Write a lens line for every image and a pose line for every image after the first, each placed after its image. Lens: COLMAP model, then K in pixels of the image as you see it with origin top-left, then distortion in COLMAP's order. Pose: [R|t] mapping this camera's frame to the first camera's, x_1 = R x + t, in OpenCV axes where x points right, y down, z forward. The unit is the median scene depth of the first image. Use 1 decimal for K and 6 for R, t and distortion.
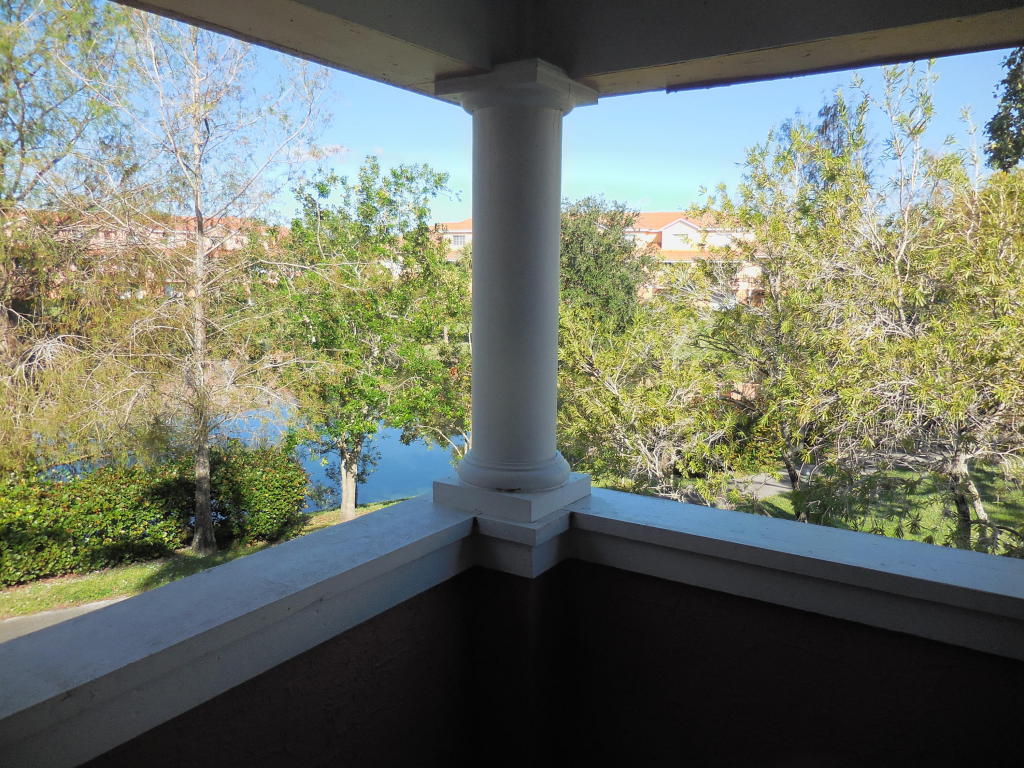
lens RADIAL K [[786.9, 0, 512.4], [0, 786.9, 386.8], [0, 0, 1]] dist [0.002833, 0.029146]
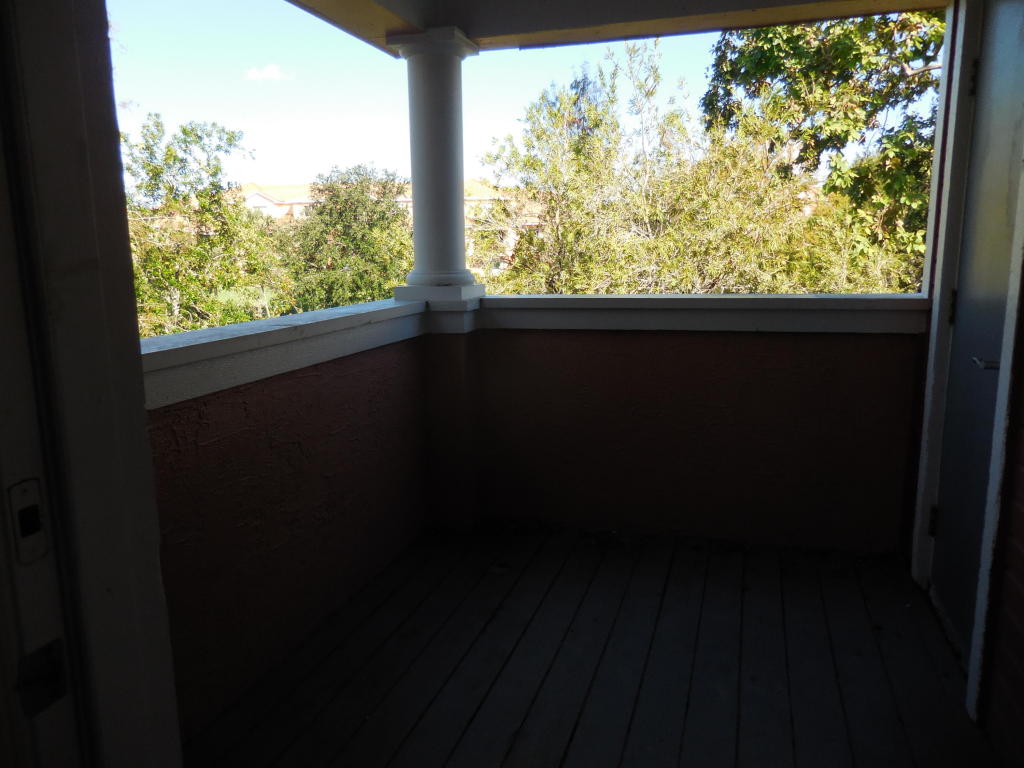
lens RADIAL K [[786.9, 0, 510.7], [0, 786.9, 385.6], [0, 0, 1]] dist [0.002833, 0.029146]
pose [[0.958576, -0.074494, 0.274922, -0.050836], [0.065887, 0.997008, 0.040422, 0.041897], [-0.277111, -0.020634, 0.960616, -0.096784]]
